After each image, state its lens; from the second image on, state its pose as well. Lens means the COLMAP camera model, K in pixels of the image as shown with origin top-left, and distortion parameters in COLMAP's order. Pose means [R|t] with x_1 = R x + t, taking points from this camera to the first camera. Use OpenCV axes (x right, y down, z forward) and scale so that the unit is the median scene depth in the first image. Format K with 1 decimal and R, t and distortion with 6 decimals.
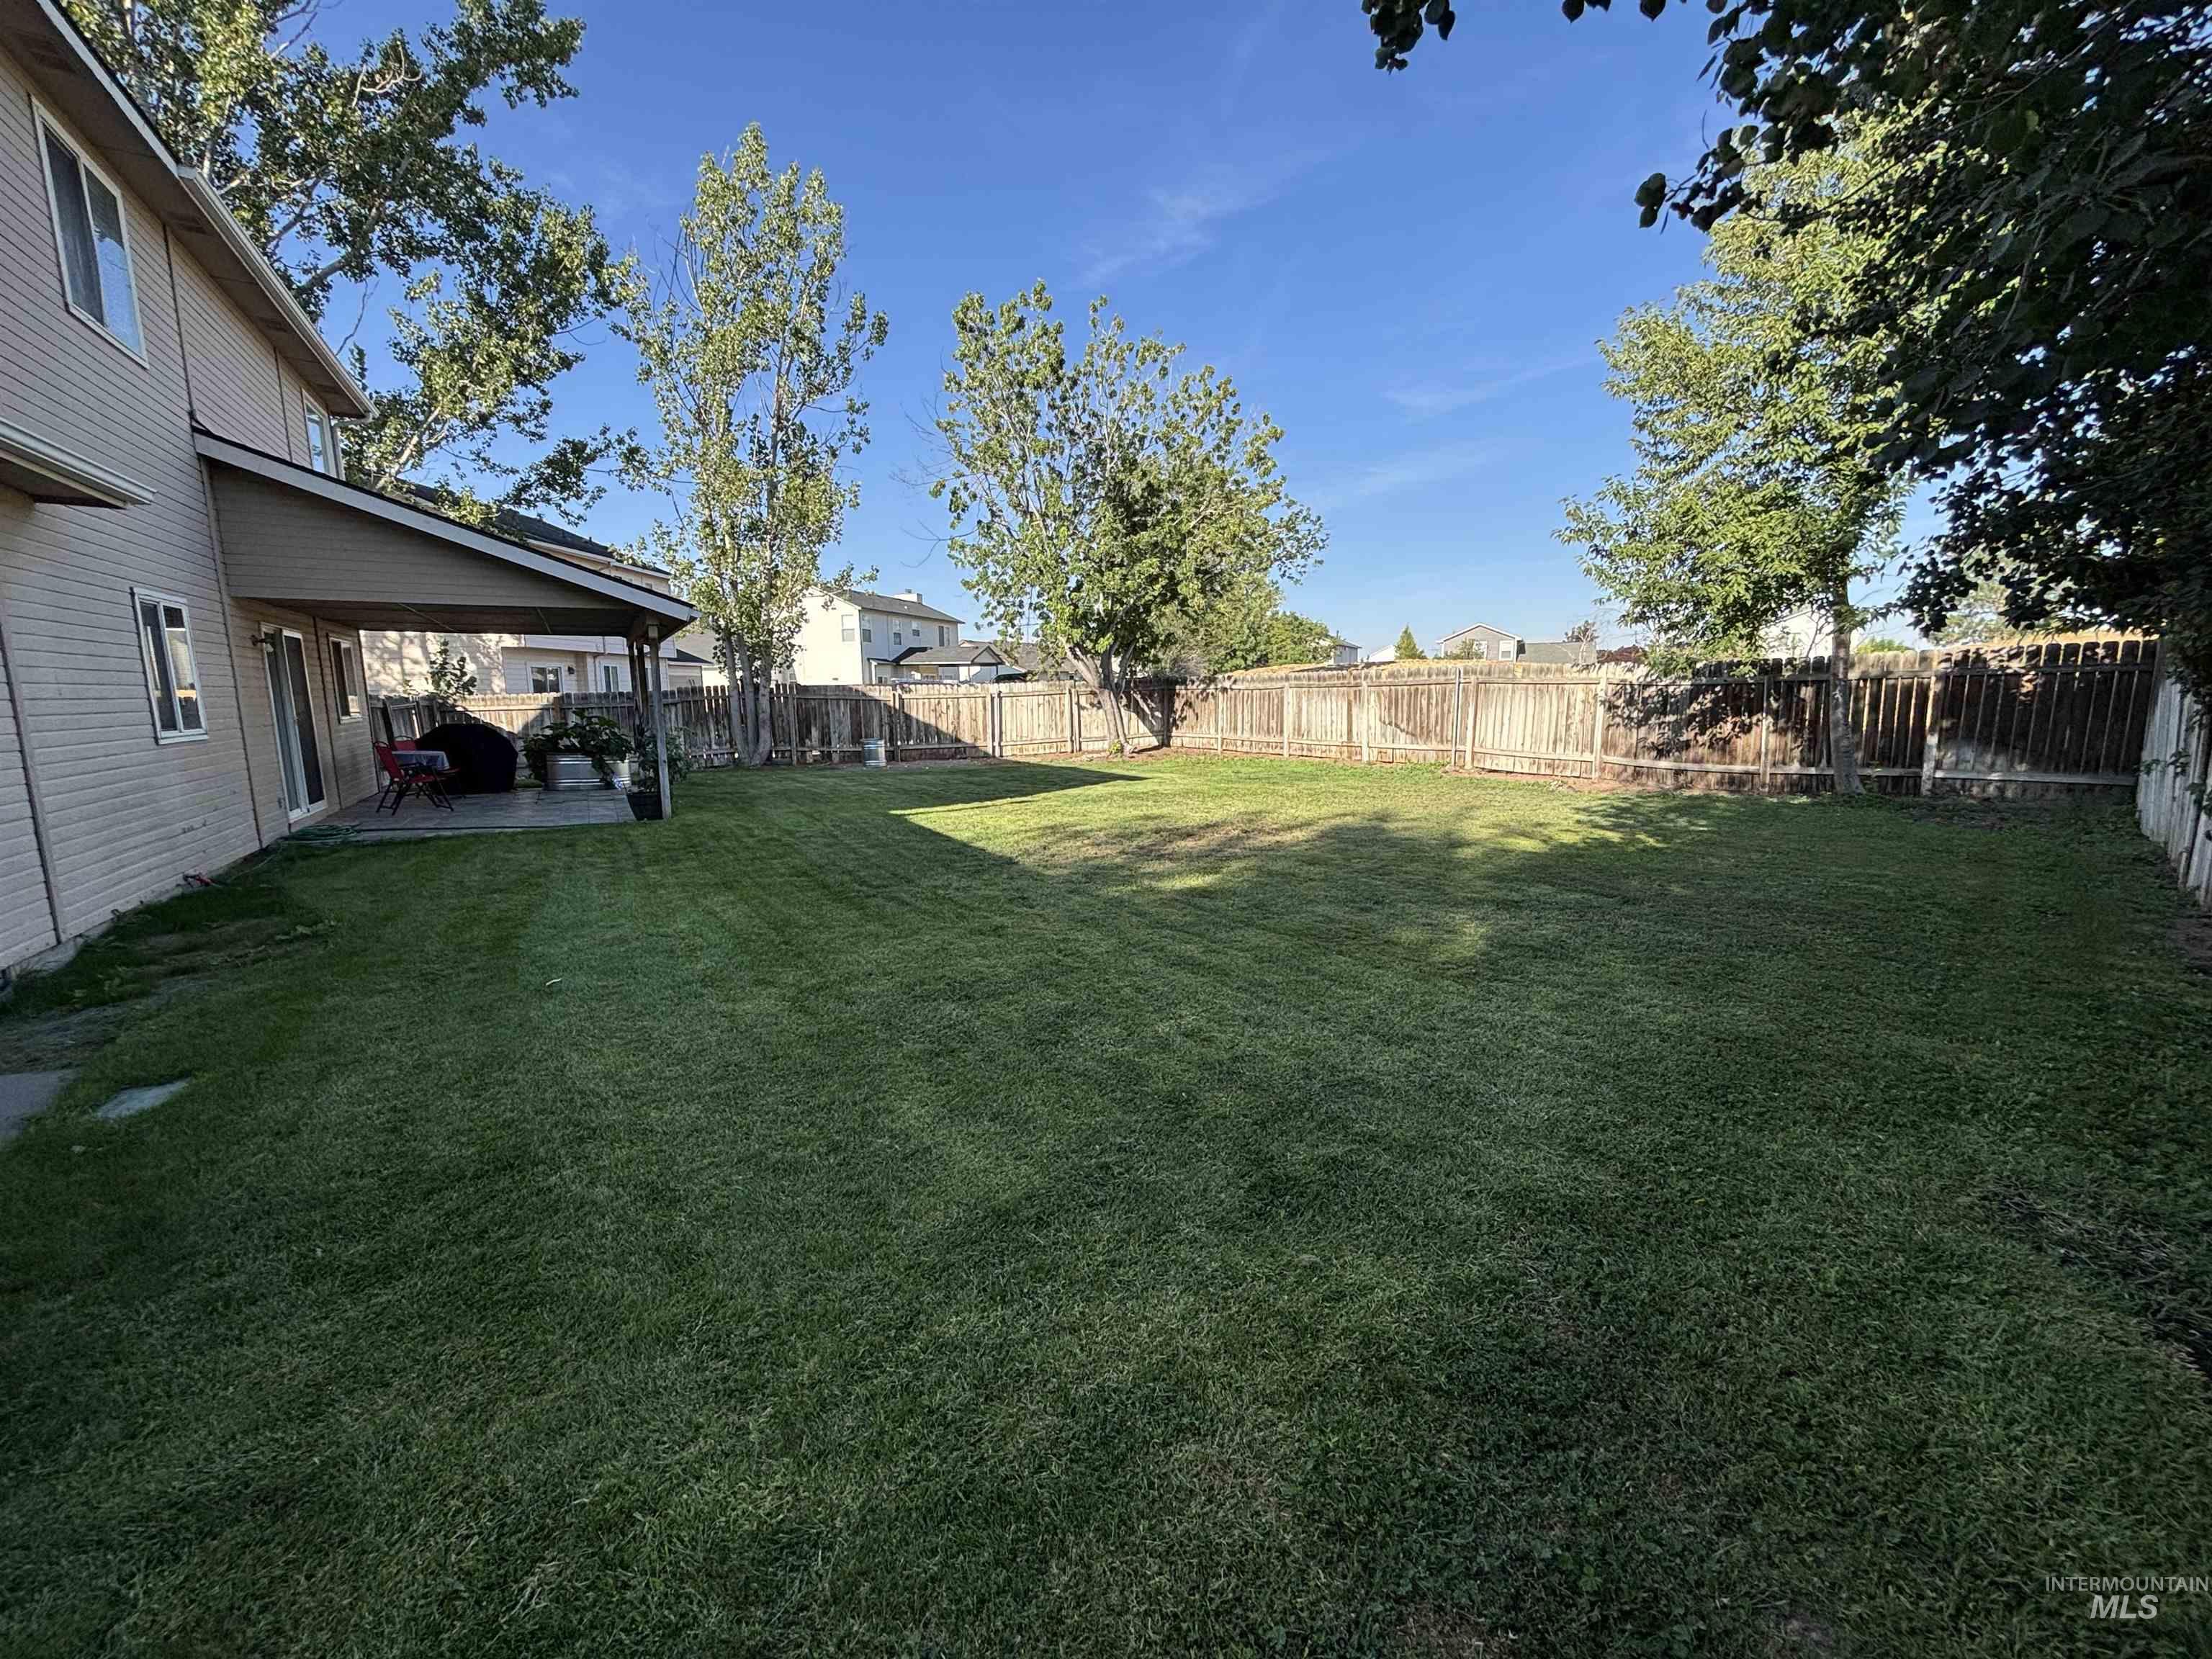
lens RADIAL K [[890.1, 0, 1101.3], [0, 890.1, 826.8], [0, 0, 1]] dist [0.000047, 0.001411]
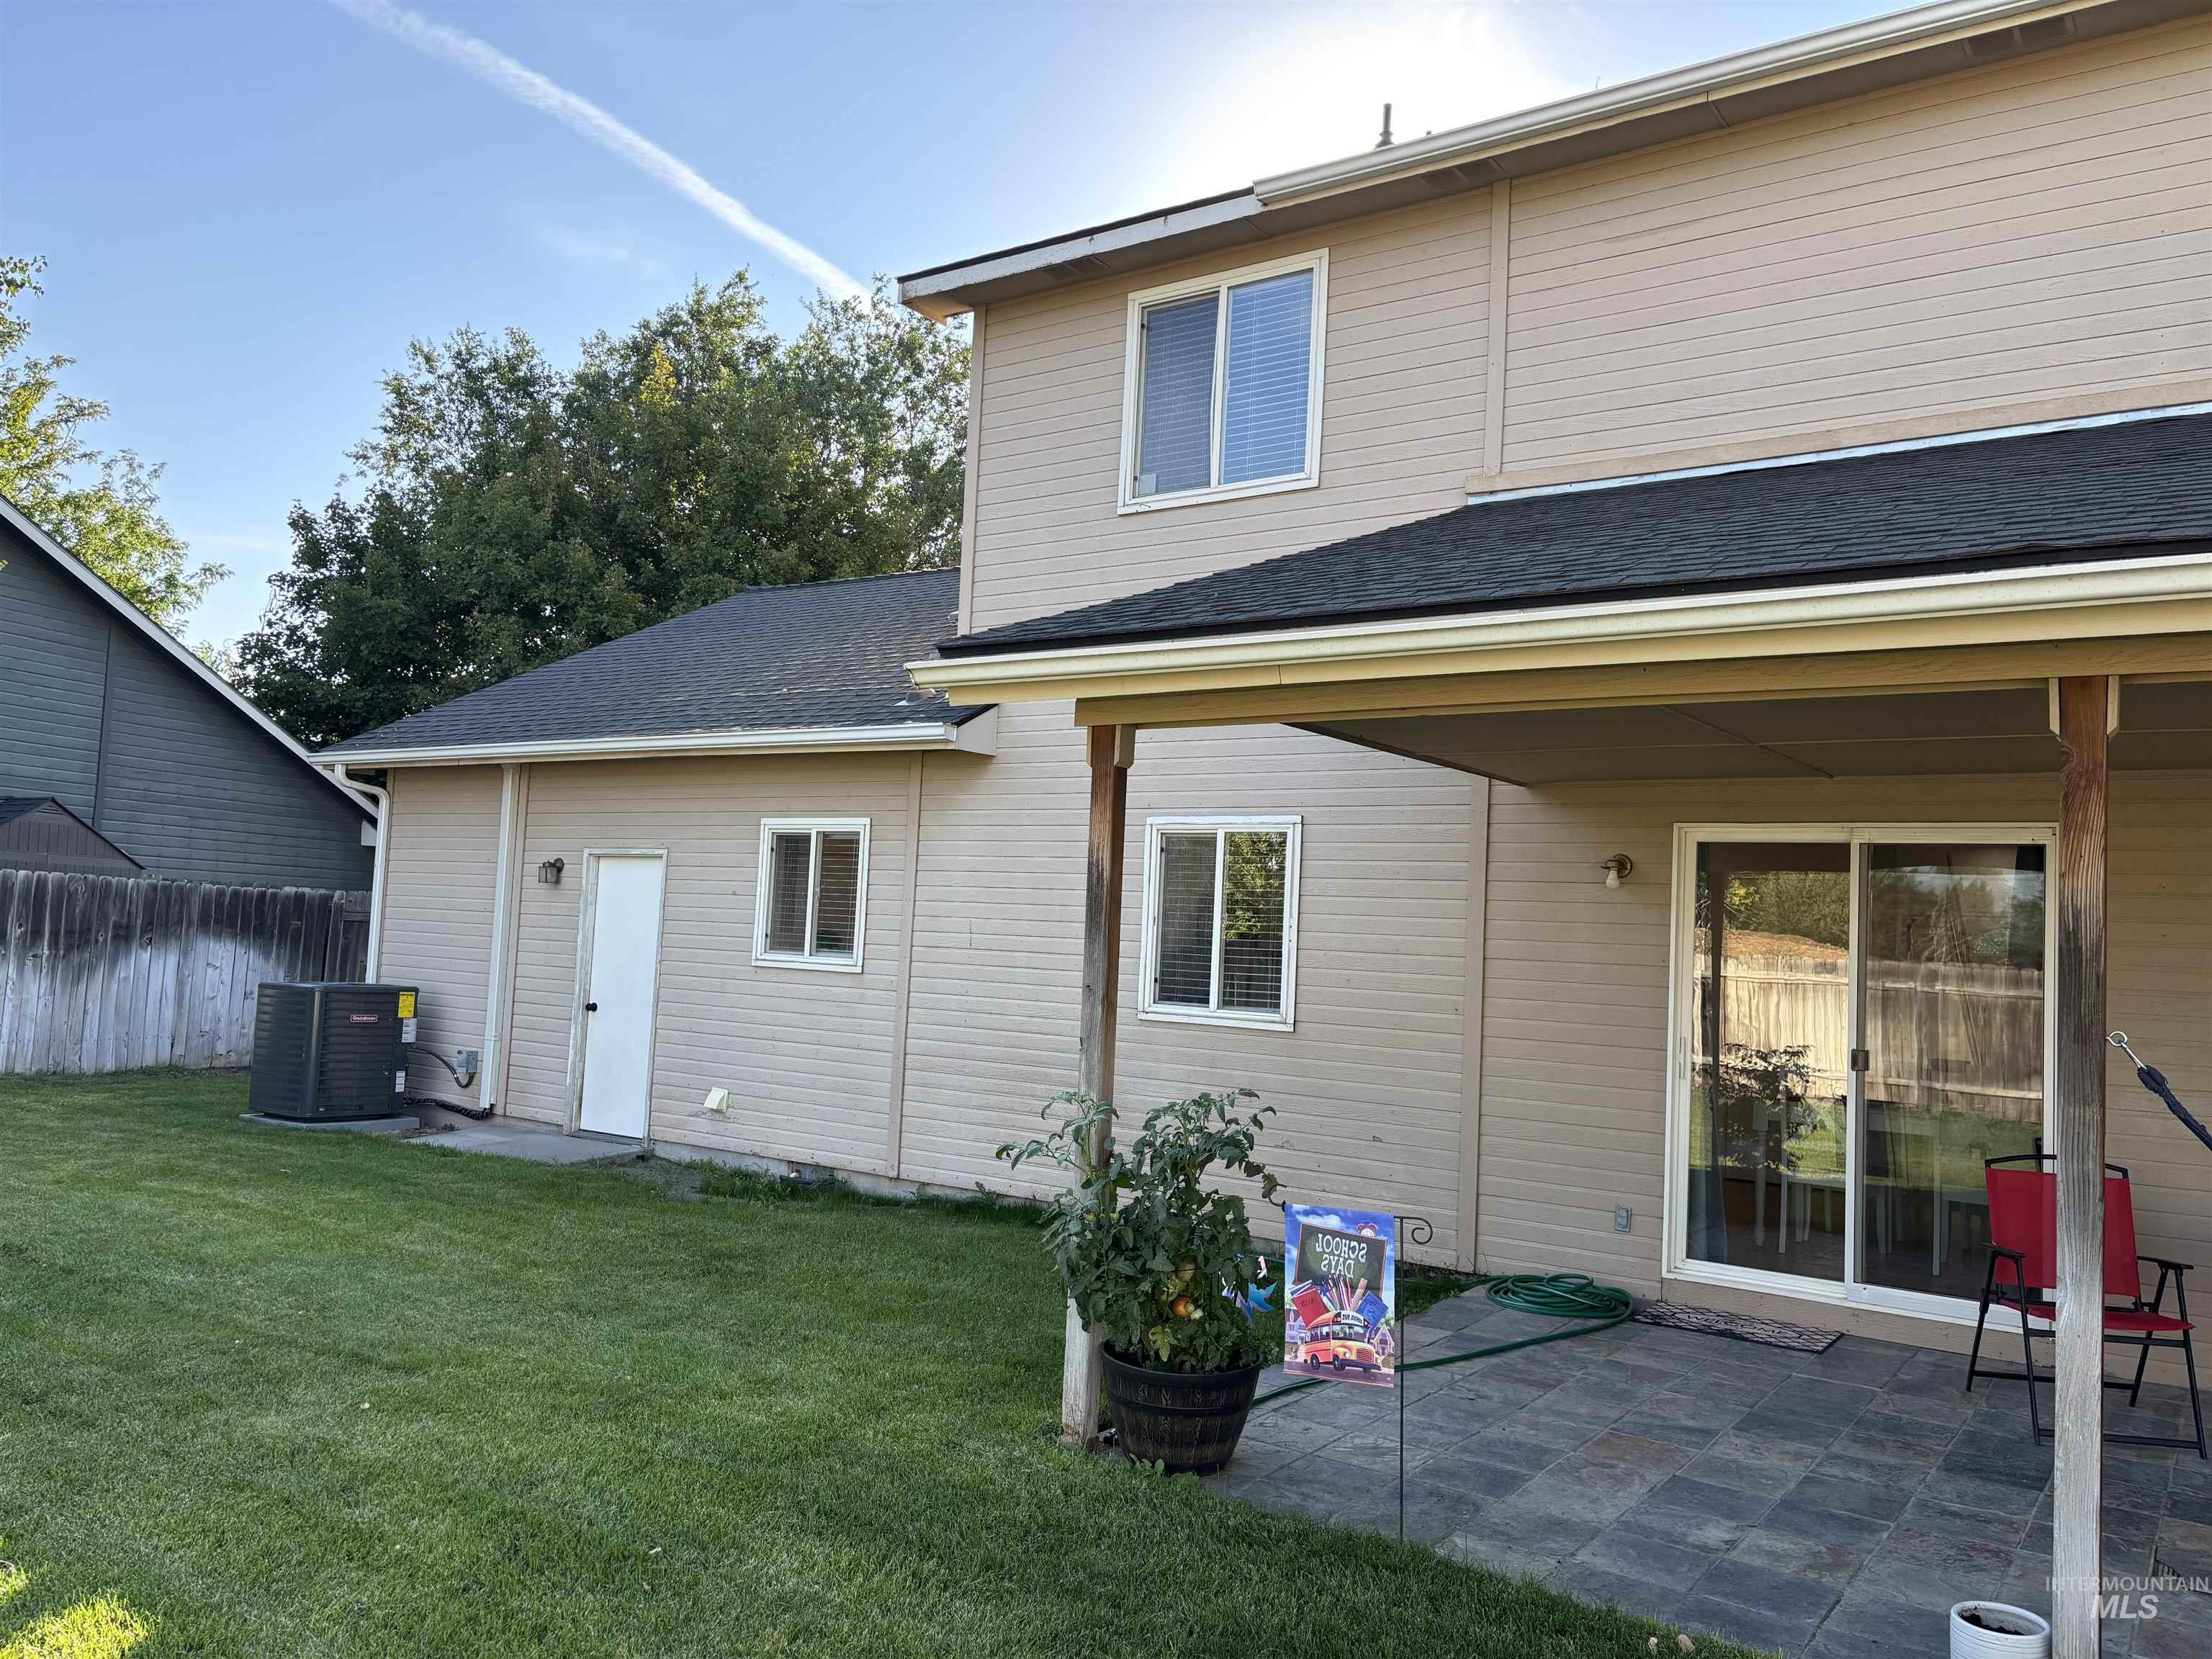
lens RADIAL K [[1668.2, 0, 1100.1], [0, 1668.2, 831.6], [0, 0, 1]] dist [0.055347, -0.052934]
pose [[-0.906043, -0.052766, -0.419883, -0.175205], [-0.097018, 0.991670, 0.084728, -0.149628], [0.411914, 0.117503, -0.903615, 0.913696]]
